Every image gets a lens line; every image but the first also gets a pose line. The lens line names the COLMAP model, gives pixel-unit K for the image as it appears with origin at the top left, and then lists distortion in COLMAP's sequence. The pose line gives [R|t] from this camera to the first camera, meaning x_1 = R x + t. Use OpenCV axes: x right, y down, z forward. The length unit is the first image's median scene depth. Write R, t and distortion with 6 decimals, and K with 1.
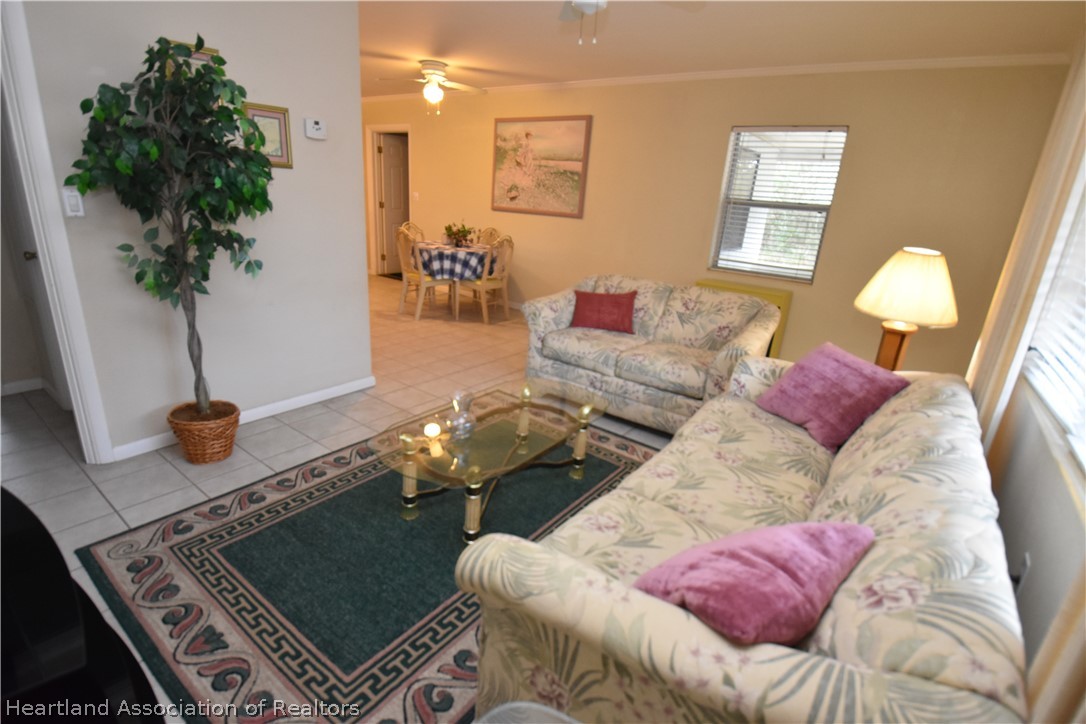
lens RADIAL K [[518.9, 0, 536.0], [0, 518.9, 363.9], [0, 0, 1]] dist [0.002813, -0.000330]
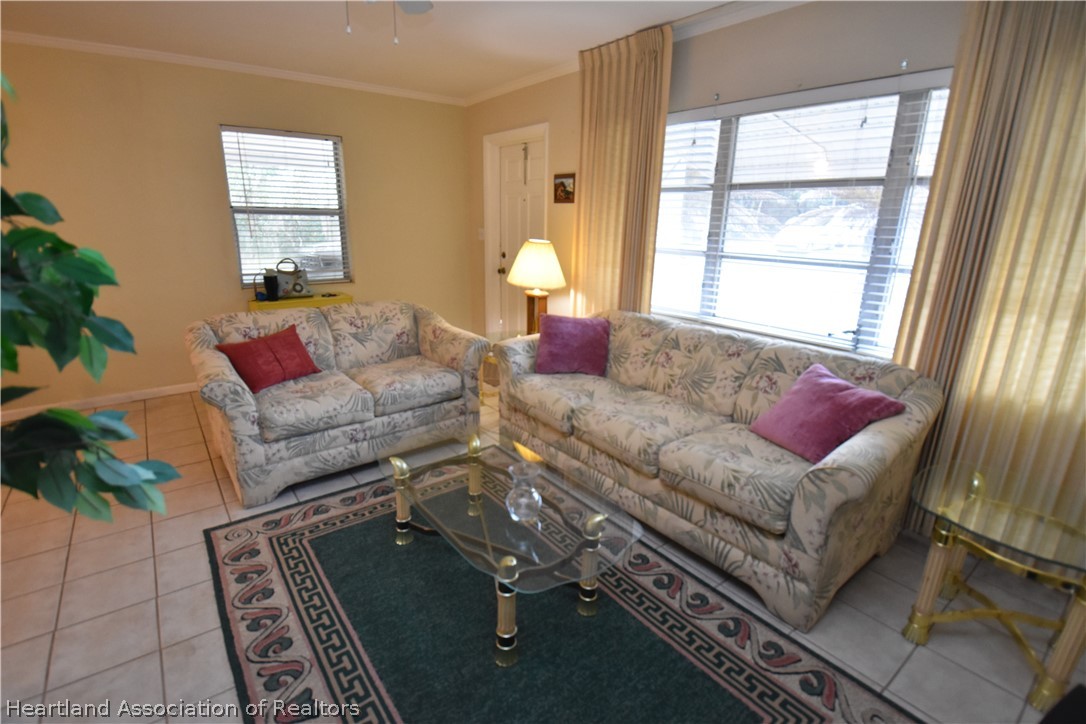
lens RADIAL K [[518.9, 0, 536.0], [0, 518.9, 363.9], [0, 0, 1]] dist [0.002813, -0.000330]
pose [[0.274253, -0.325408, 0.904928, -0.328229], [0.308043, 0.921152, 0.237884, -0.112274], [-0.910986, 0.213516, 0.352868, 0.254664]]
